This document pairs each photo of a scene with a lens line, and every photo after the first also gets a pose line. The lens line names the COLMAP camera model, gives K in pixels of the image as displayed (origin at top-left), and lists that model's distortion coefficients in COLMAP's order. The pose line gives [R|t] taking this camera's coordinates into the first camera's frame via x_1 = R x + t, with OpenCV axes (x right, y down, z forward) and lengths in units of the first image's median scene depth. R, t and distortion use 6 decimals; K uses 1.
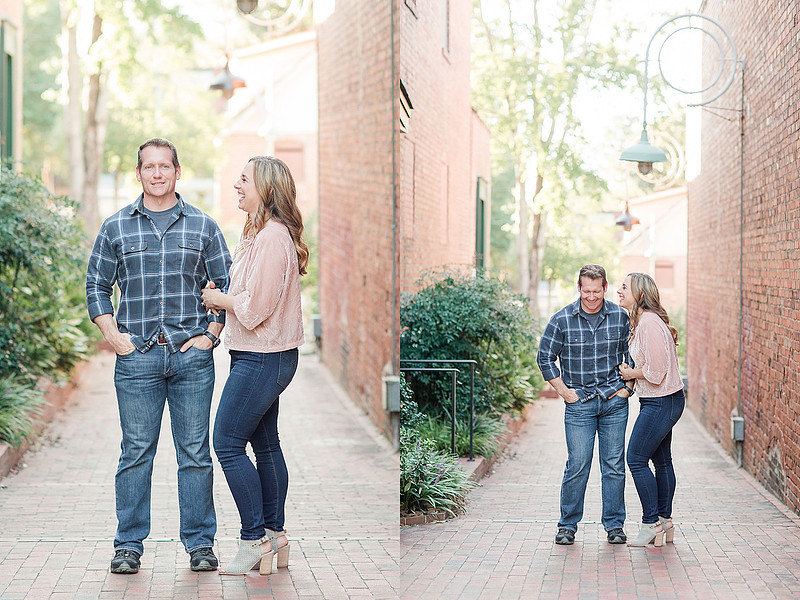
lens RADIAL K [[1908.8, 0, 592.7], [0, 1908.8, 282.2], [0, 0, 1]] dist [0.308707, -0.316982]
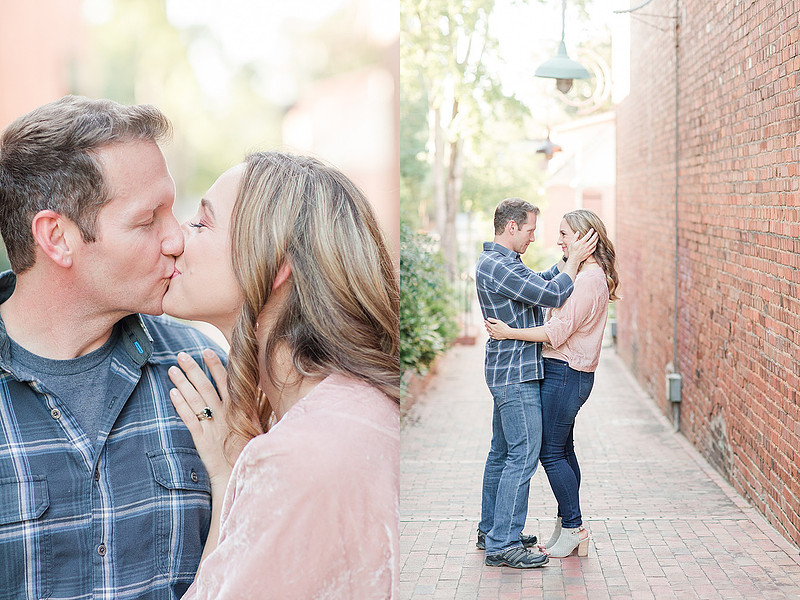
lens RADIAL K [[1908.8, 0, 592.7], [0, 1908.8, 282.2], [0, 0, 1]] dist [0.308707, -0.316982]
pose [[0.999300, -0.010298, 0.035972, 0.008074], [0.008944, 0.999253, 0.037607, -0.003952], [-0.036332, -0.037259, 0.998645, 0.134066]]
